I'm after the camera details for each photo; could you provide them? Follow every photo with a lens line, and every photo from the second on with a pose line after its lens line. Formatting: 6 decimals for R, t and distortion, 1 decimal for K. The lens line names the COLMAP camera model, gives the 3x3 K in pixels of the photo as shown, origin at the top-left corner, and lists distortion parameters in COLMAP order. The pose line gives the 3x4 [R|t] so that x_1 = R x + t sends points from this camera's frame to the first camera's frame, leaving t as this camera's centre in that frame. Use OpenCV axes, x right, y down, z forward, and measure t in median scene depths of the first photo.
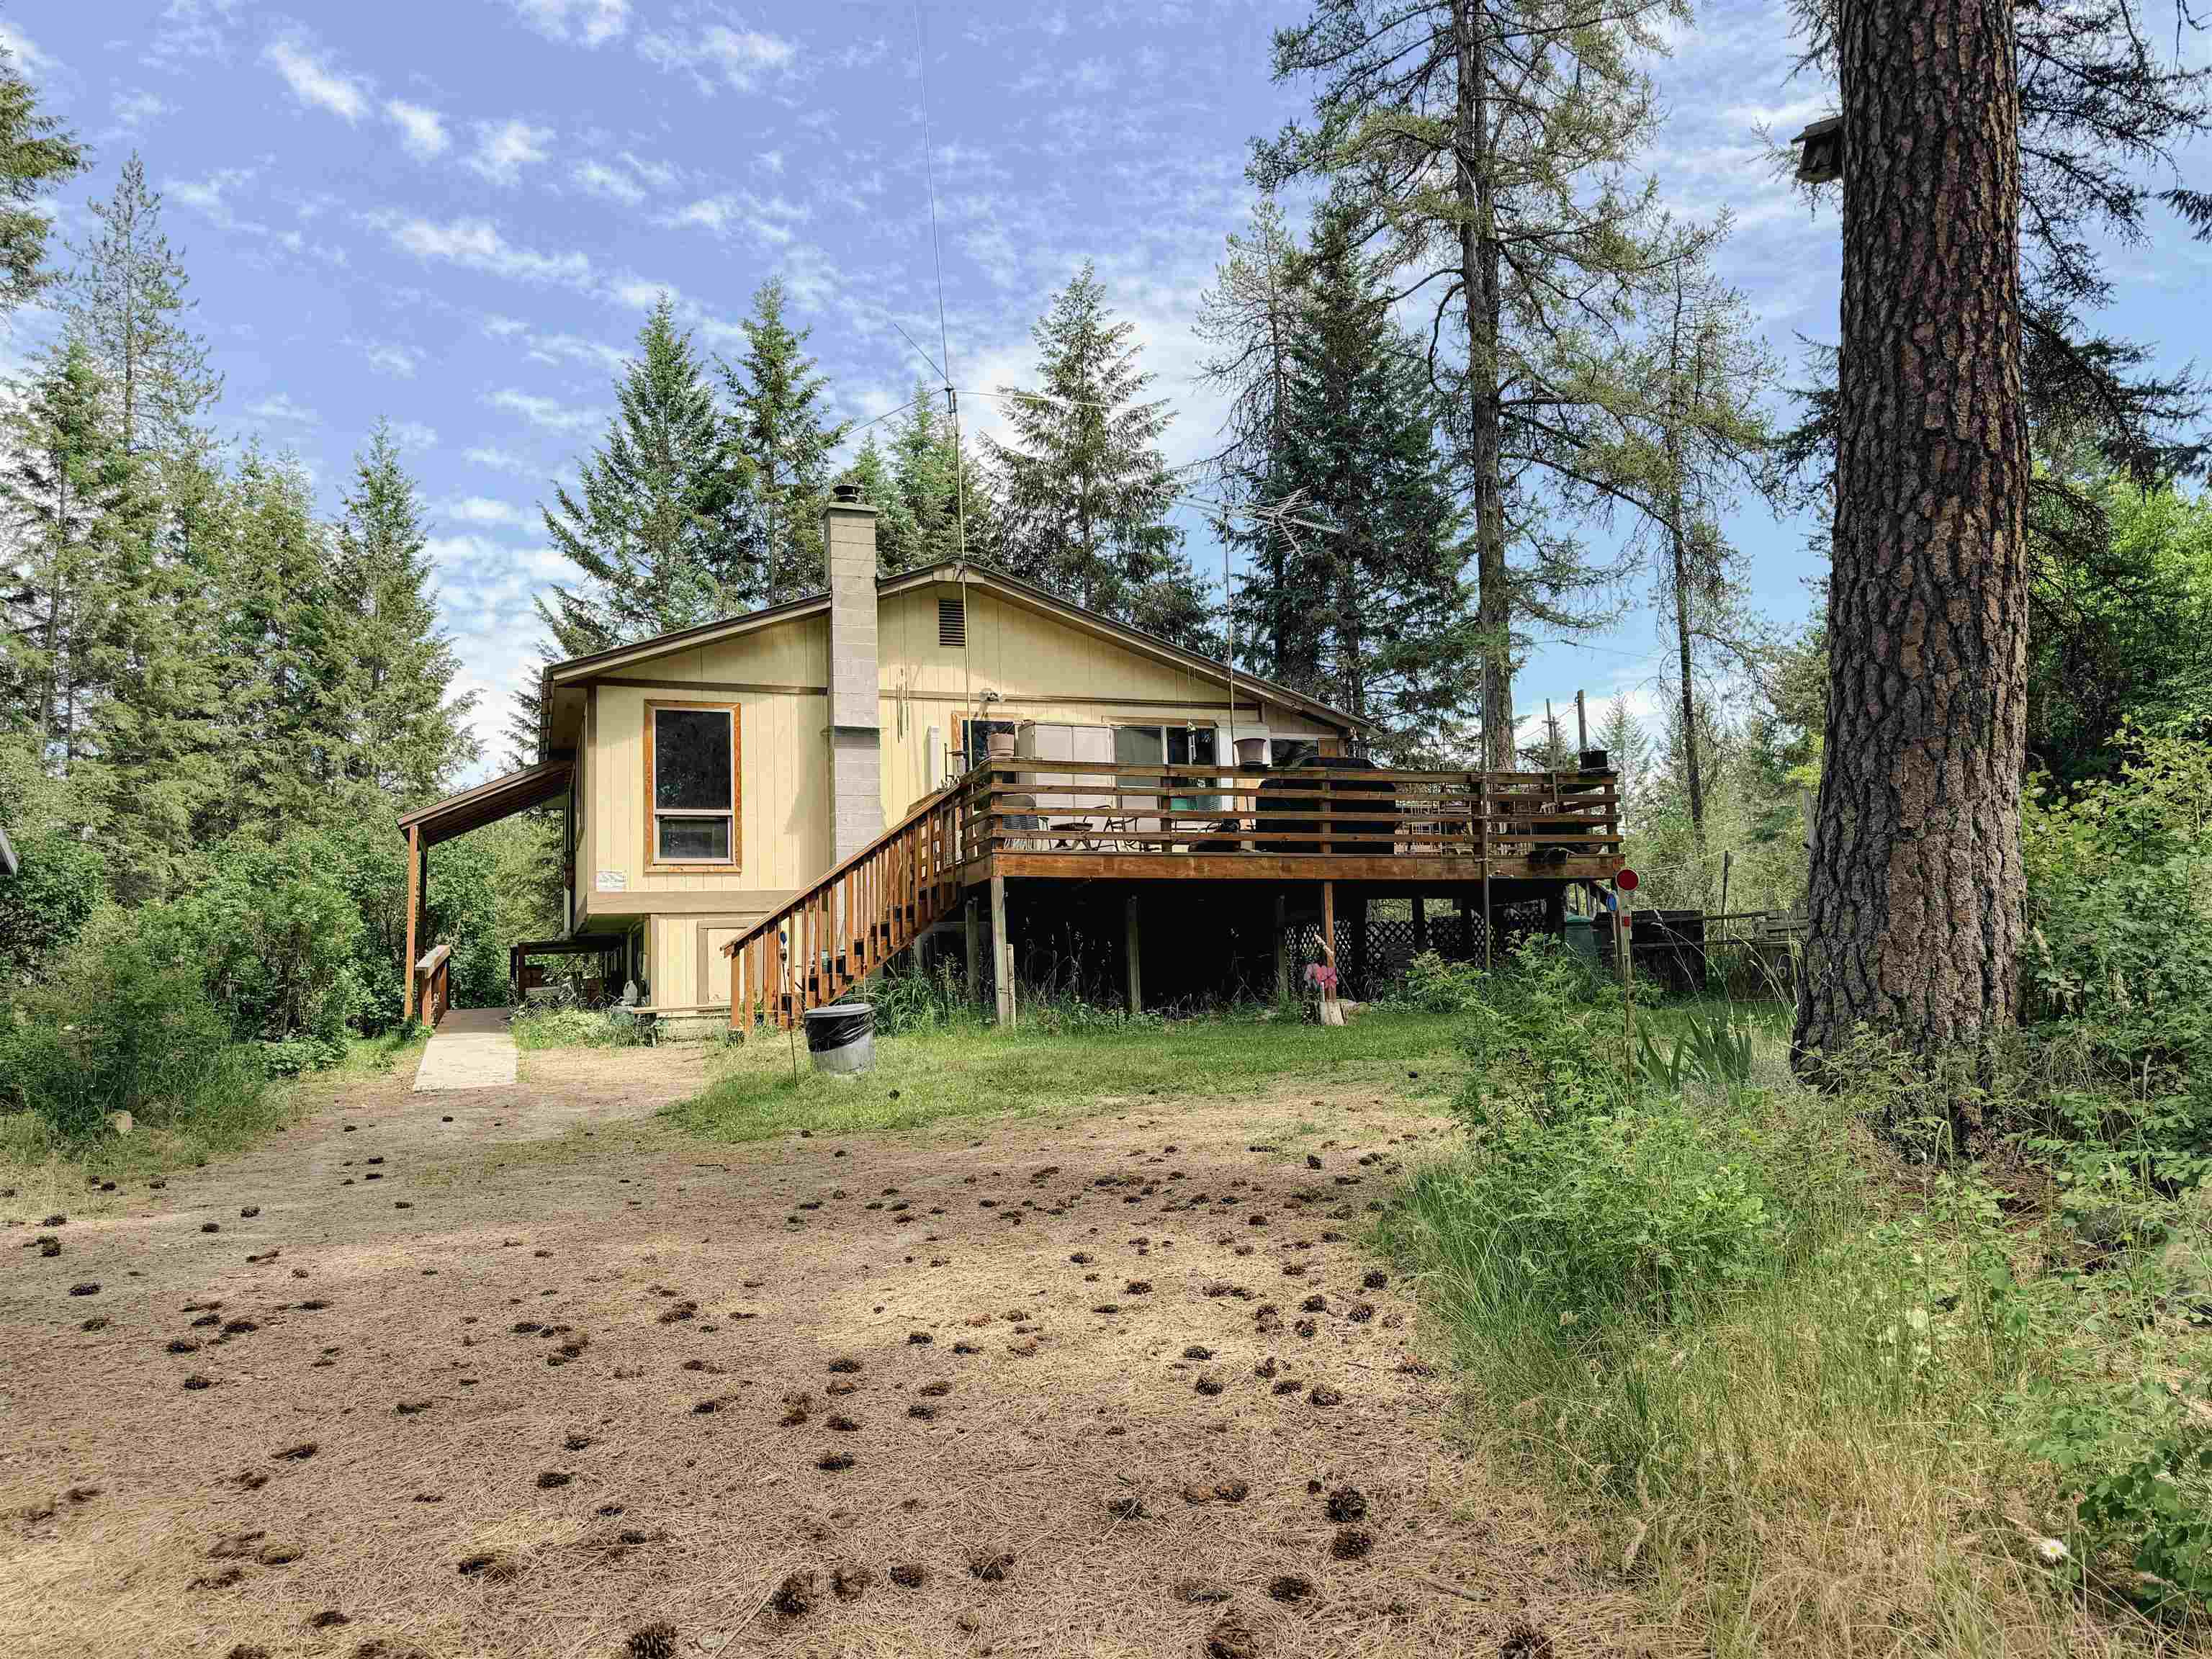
lens RADIAL K [[1519.4, 0, 1106.0], [0, 1519.4, 829.5], [0, 0, 1]] dist [0.162695, -0.235672]
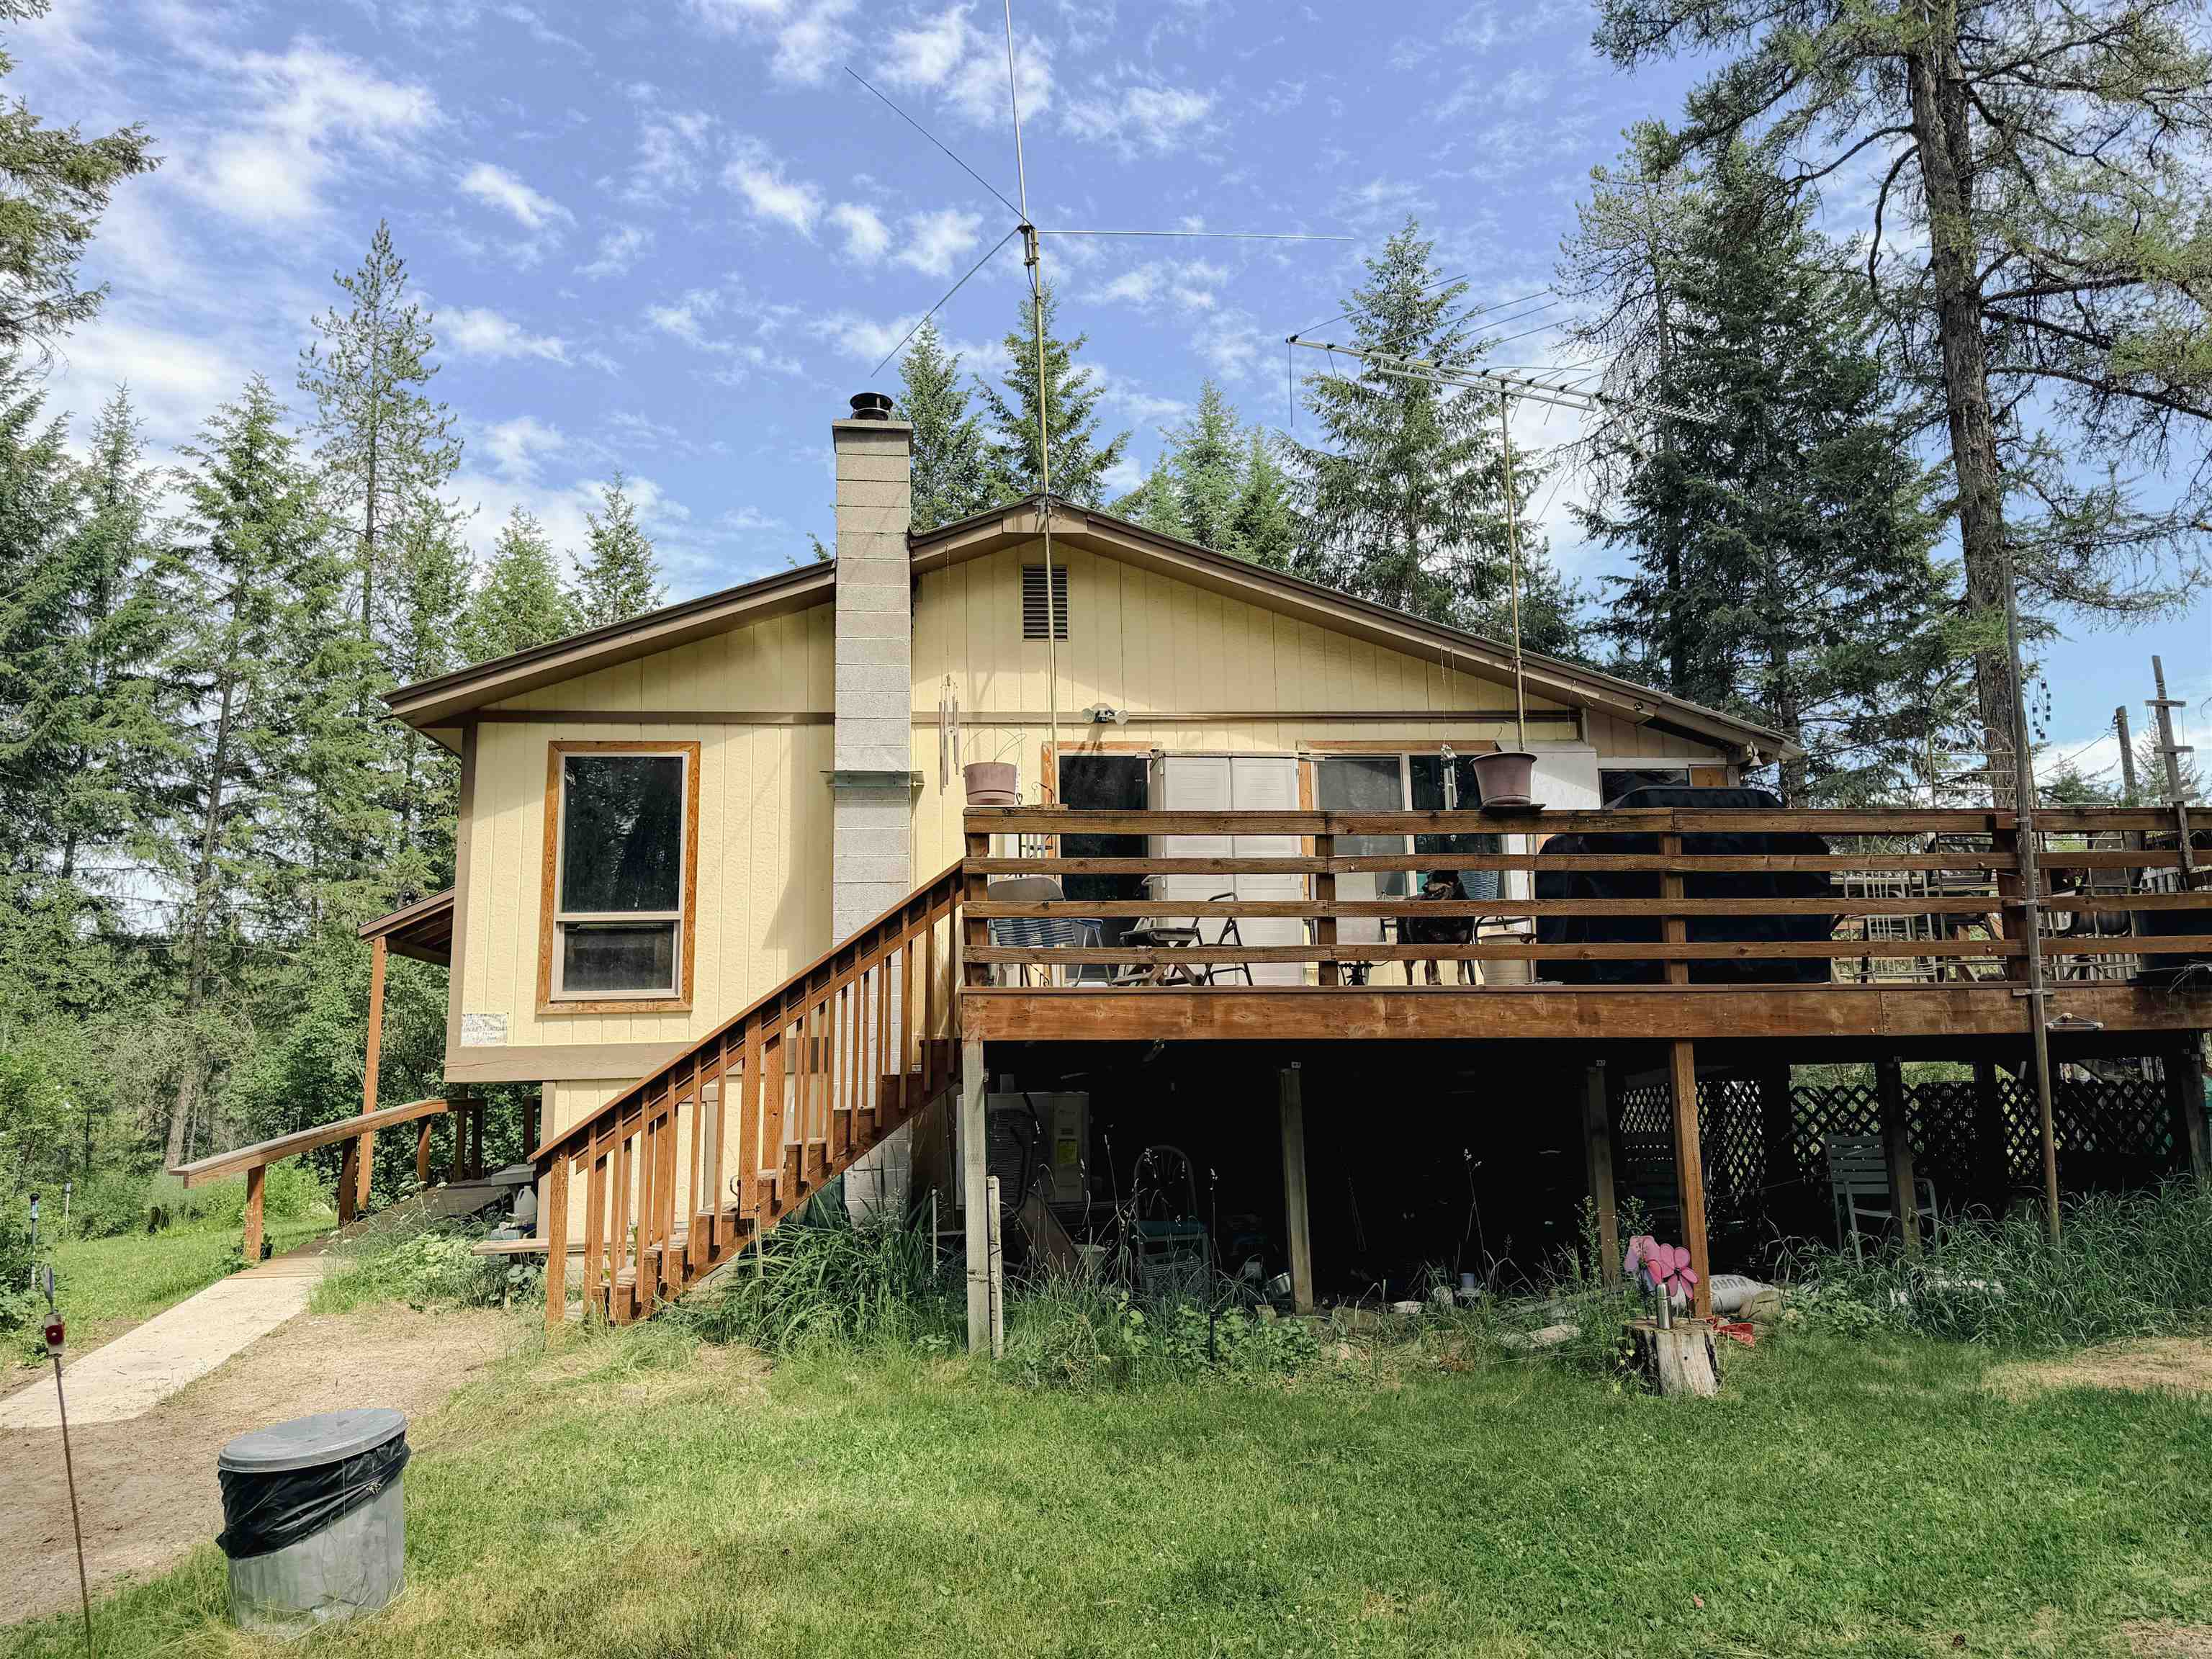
lens RADIAL K [[1550.5, 0, 1106.0], [0, 1550.5, 829.5], [0, 0, 1]] dist [0.074777, -0.096191]
pose [[0.966006, -0.031170, -0.256635, 0.044050], [0.018887, 0.998561, -0.050188, -0.005393], [0.257830, 0.043635, 0.965204, 0.210033]]
